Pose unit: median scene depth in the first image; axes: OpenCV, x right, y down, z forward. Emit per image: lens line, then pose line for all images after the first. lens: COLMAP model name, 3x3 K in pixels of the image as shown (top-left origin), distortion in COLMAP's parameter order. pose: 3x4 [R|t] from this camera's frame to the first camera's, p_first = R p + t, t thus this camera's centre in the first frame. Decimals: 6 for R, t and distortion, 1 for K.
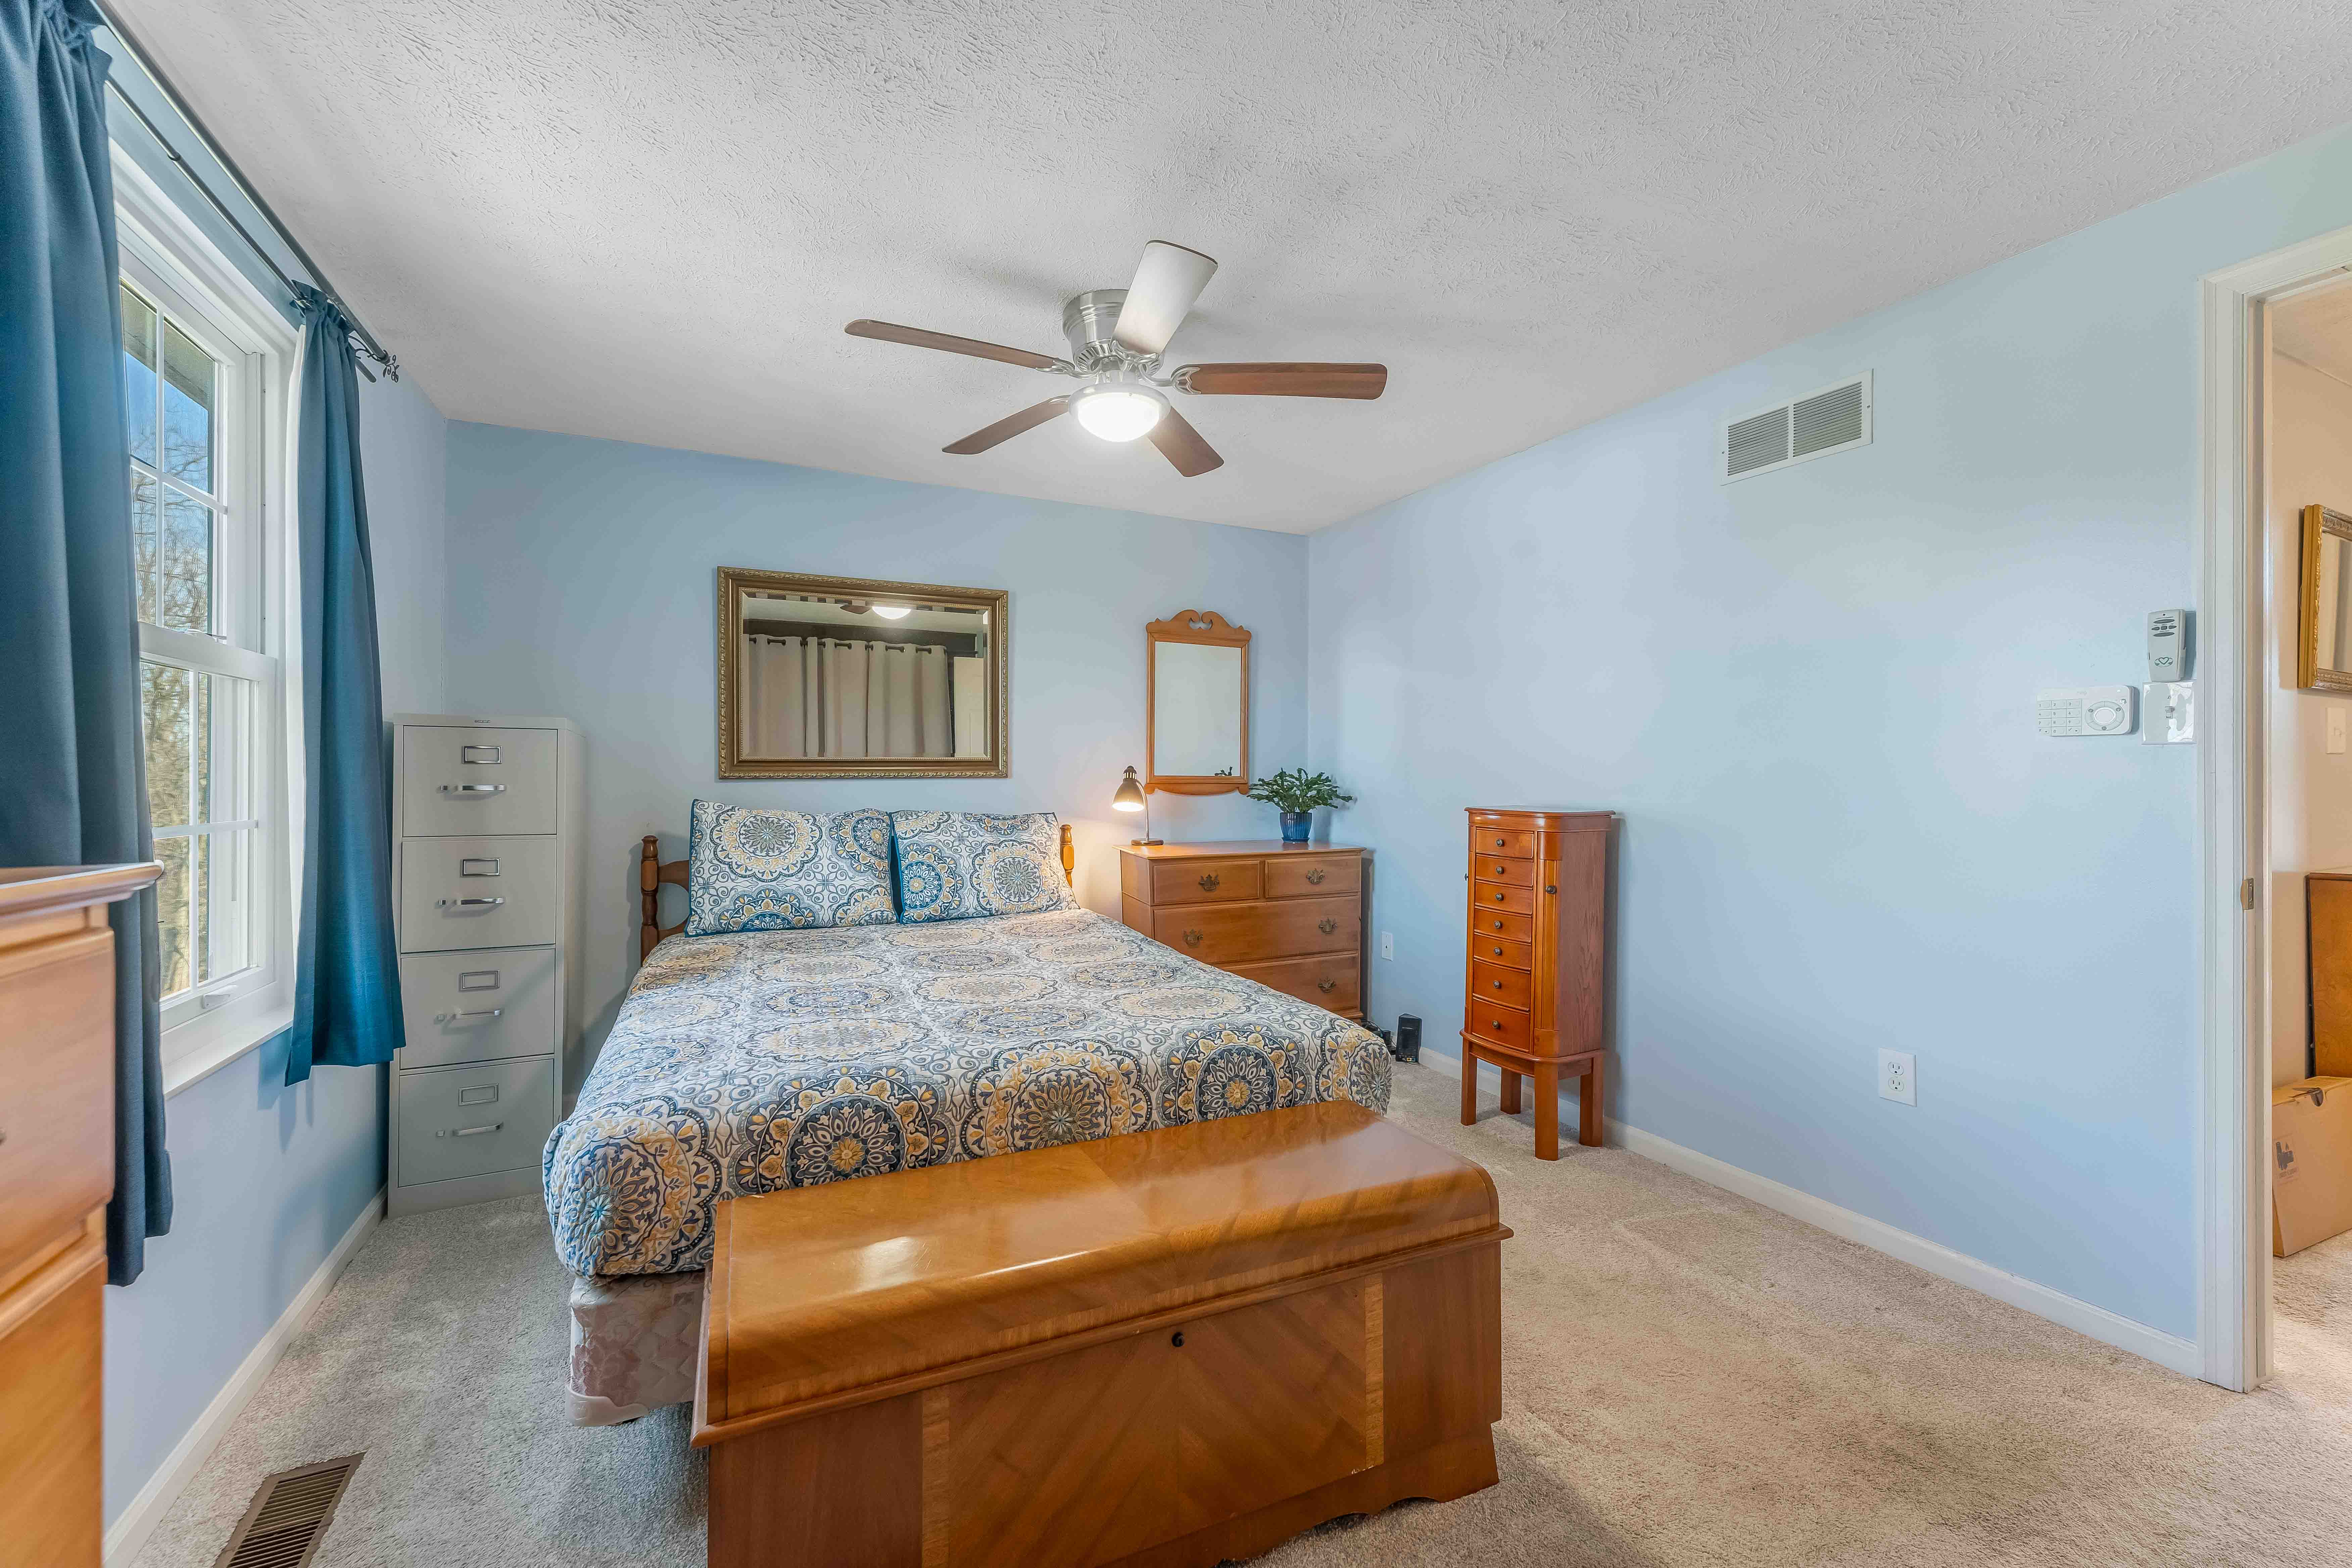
lens RADIAL K [[938.9, 0, 1176.0], [0, 938.9, 784.0], [0, 0, 1]] dist [0.000405, -0.000316]
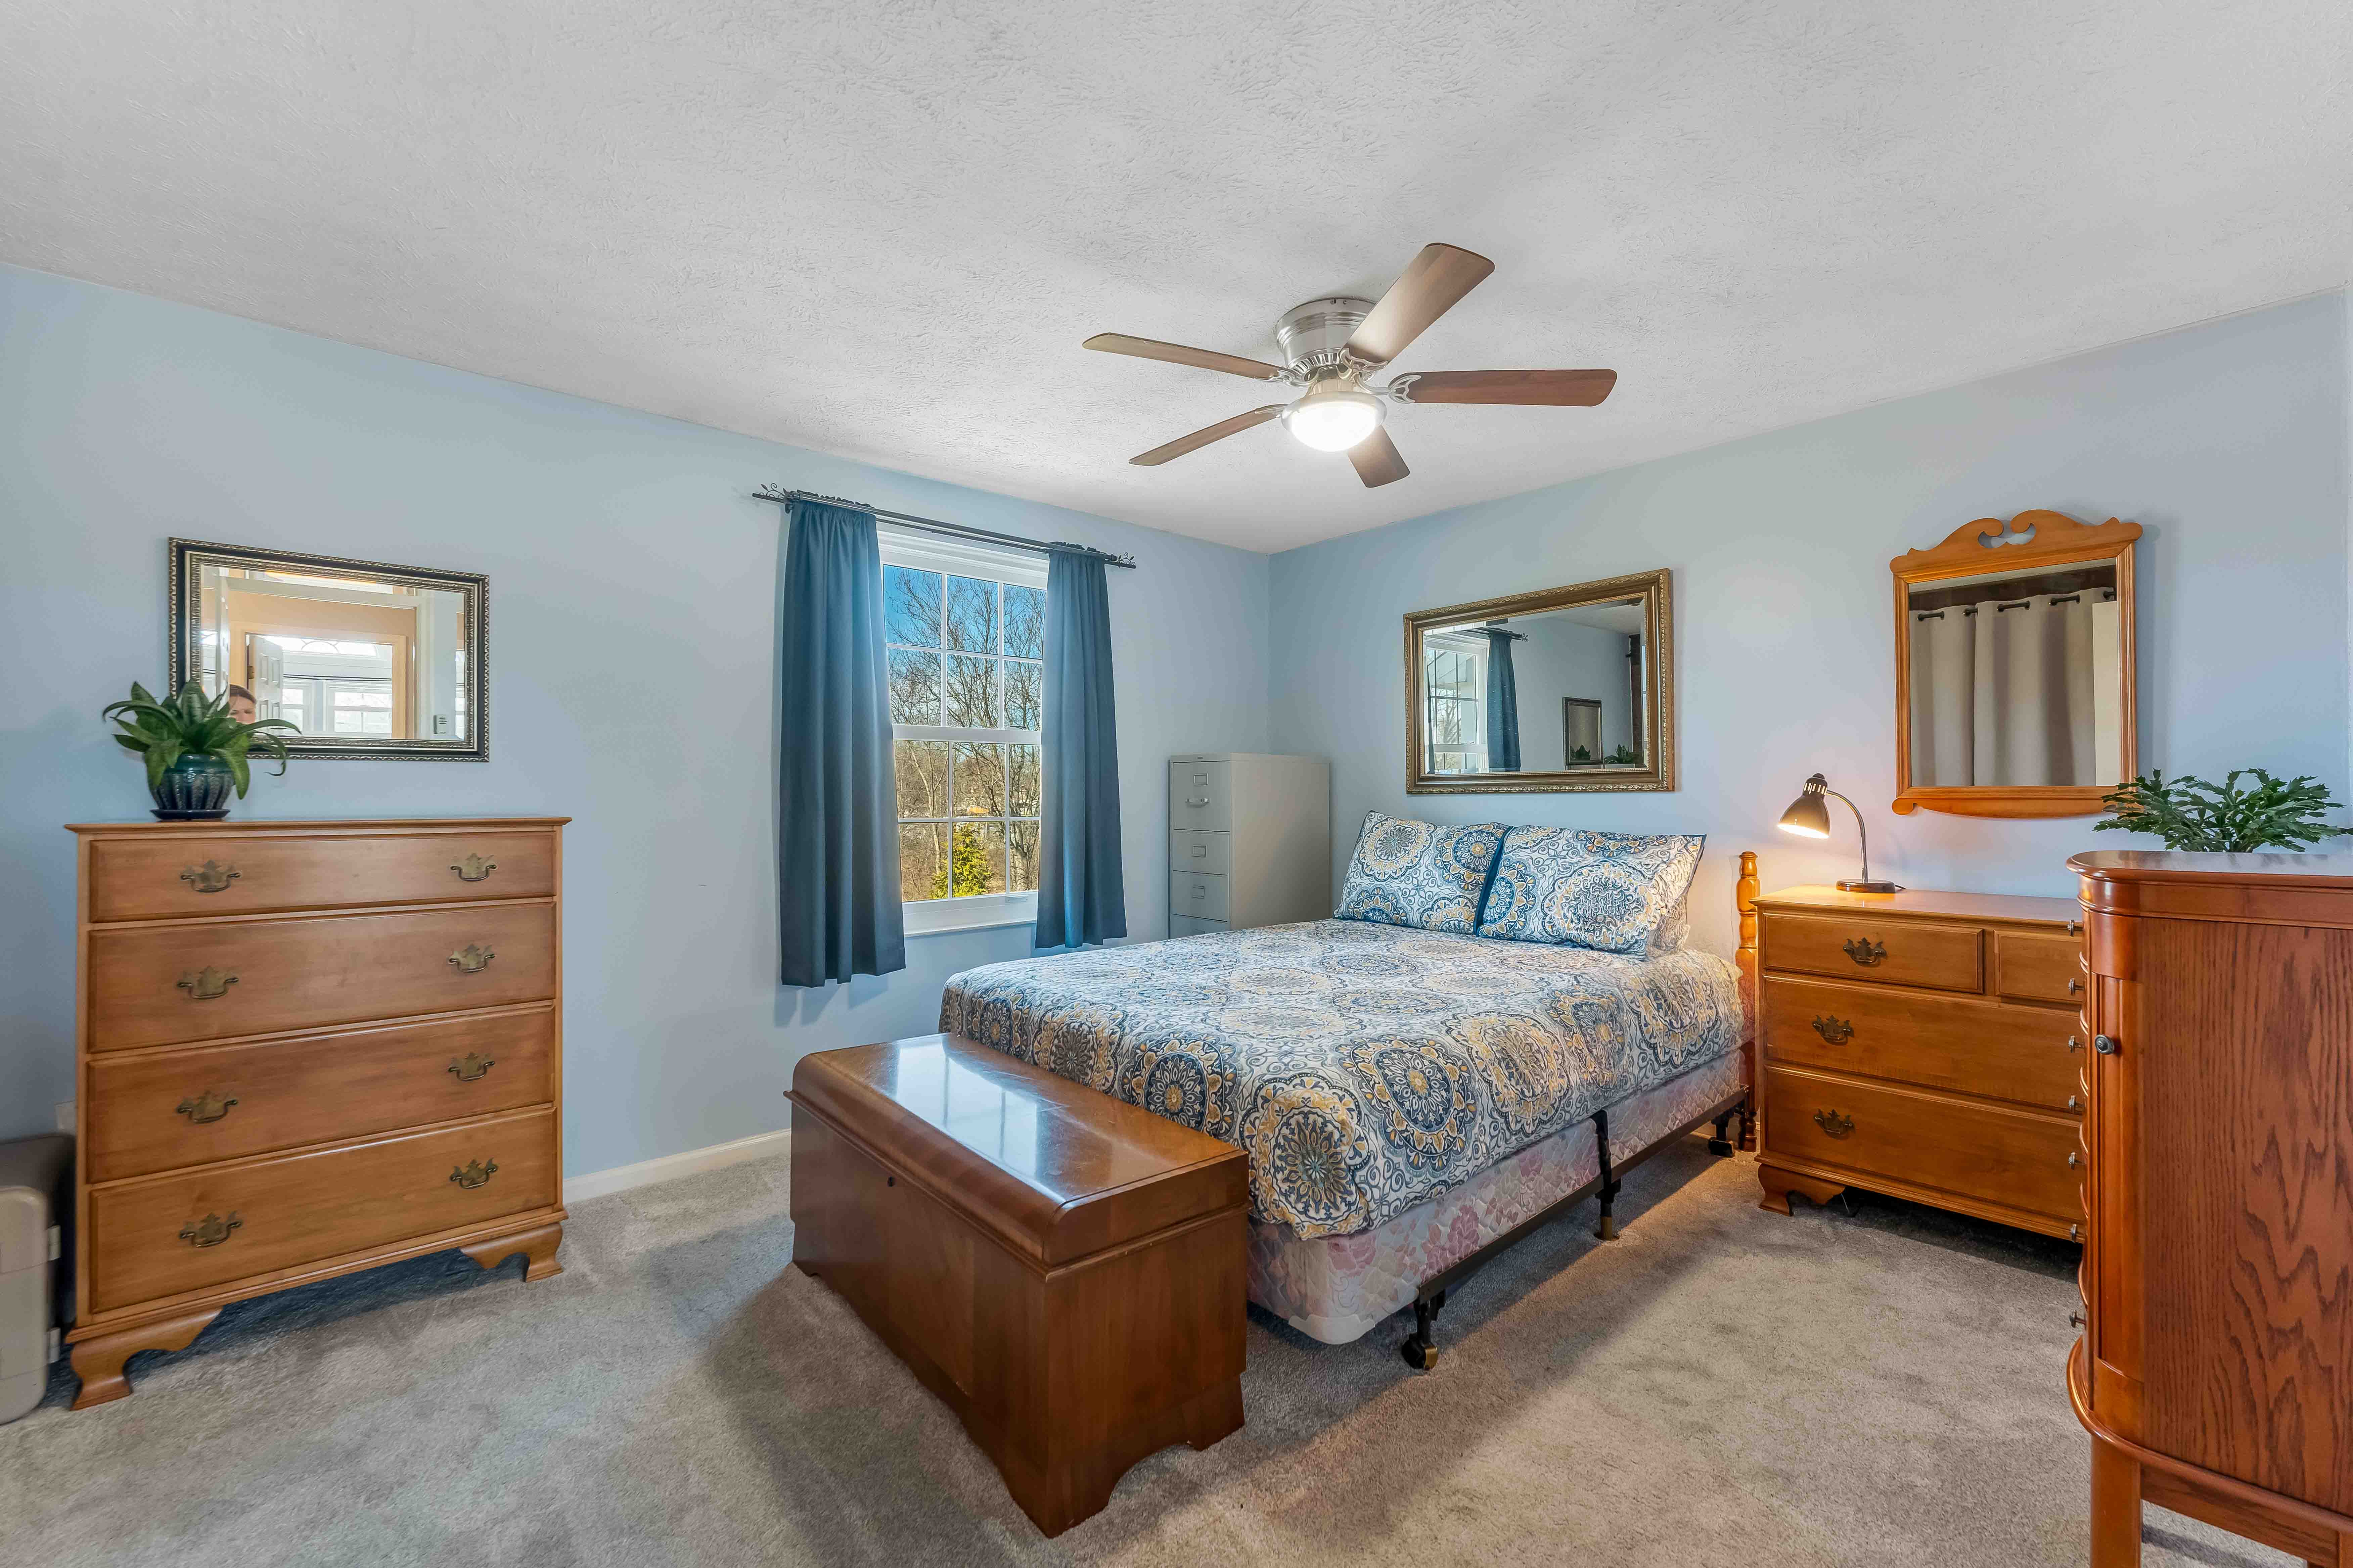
lens RADIAL K [[965.2, 0, 1176.5], [0, 965.2, 784.0], [0, 0, 1]] dist [-0.001260, -0.000133]
pose [[0.274611, -0.011846, -0.961482, 0.638468], [-0.002586, 0.999911, -0.013058, -0.001173], [0.961552, 0.006072, 0.274556, 0.416097]]
